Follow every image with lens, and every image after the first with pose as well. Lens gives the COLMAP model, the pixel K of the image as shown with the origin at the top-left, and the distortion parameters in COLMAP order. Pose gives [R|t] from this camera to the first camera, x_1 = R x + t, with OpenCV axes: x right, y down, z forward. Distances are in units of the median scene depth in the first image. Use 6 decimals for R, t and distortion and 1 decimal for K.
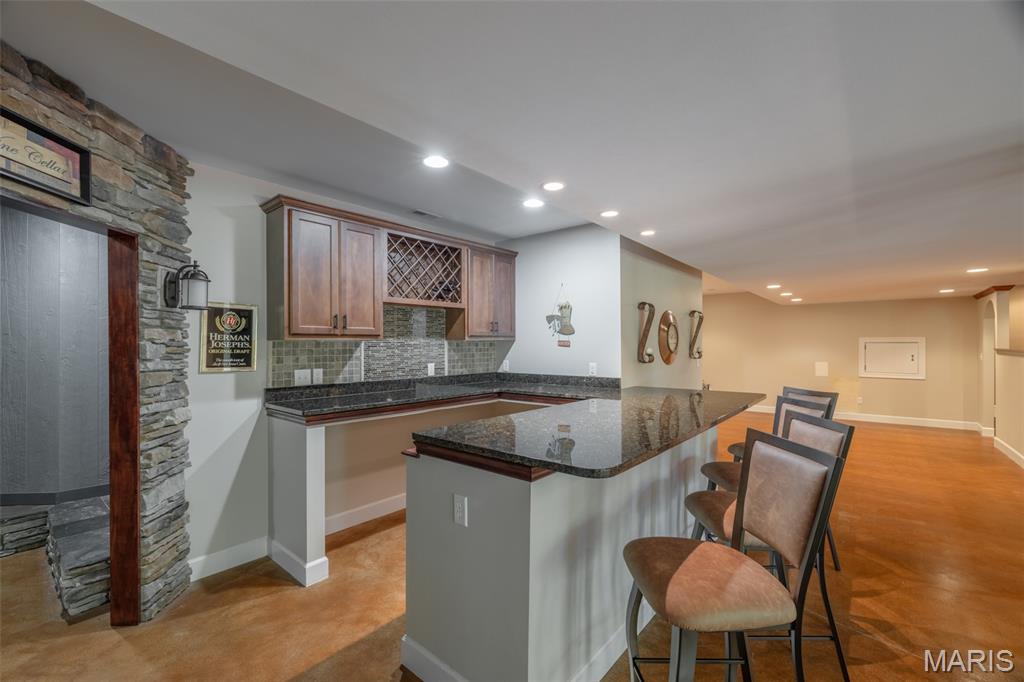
lens RADIAL K [[432.2, 0, 517.4], [0, 432.2, 342.9], [0, 0, 1]] dist [-0.002348, -0.000454]
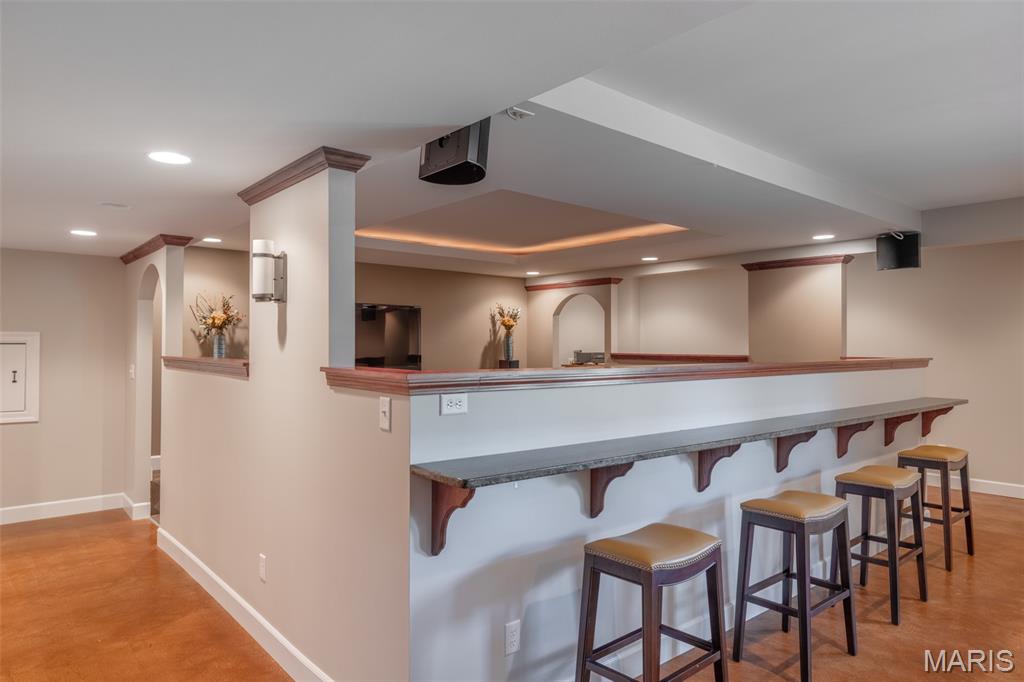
lens RADIAL K [[655.2, 0, 510.9], [0, 655.2, 336.9], [0, 0, 1]] dist [-0.001777, -0.000701]
pose [[0.185923, 0.015435, 0.982443, 0.355416], [-0.007205, 0.999871, -0.014346, -0.001692], [-0.982538, -0.004411, 0.186010, 0.378169]]
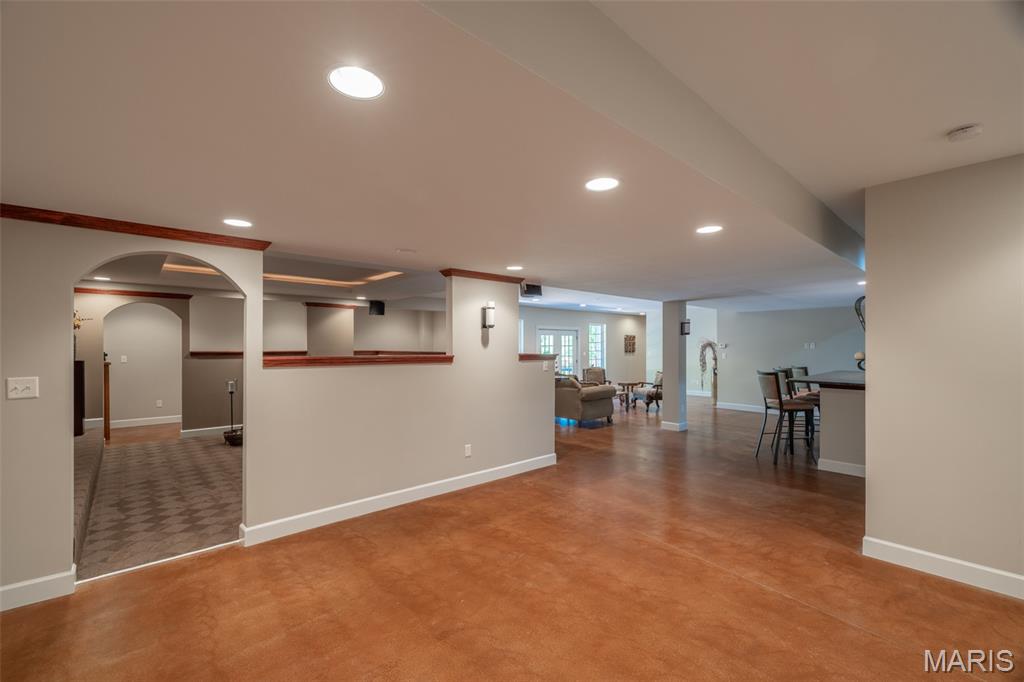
lens RADIAL K [[432.2, 0, 511.1], [0, 432.2, 343.4], [0, 0, 1]] dist [-0.002348, -0.000454]
pose [[-0.989646, 0.004185, 0.143471, 0.623307], [0.002278, 0.999907, -0.013450, 0.005066], [-0.143514, -0.012983, -0.989563, 1.269300]]
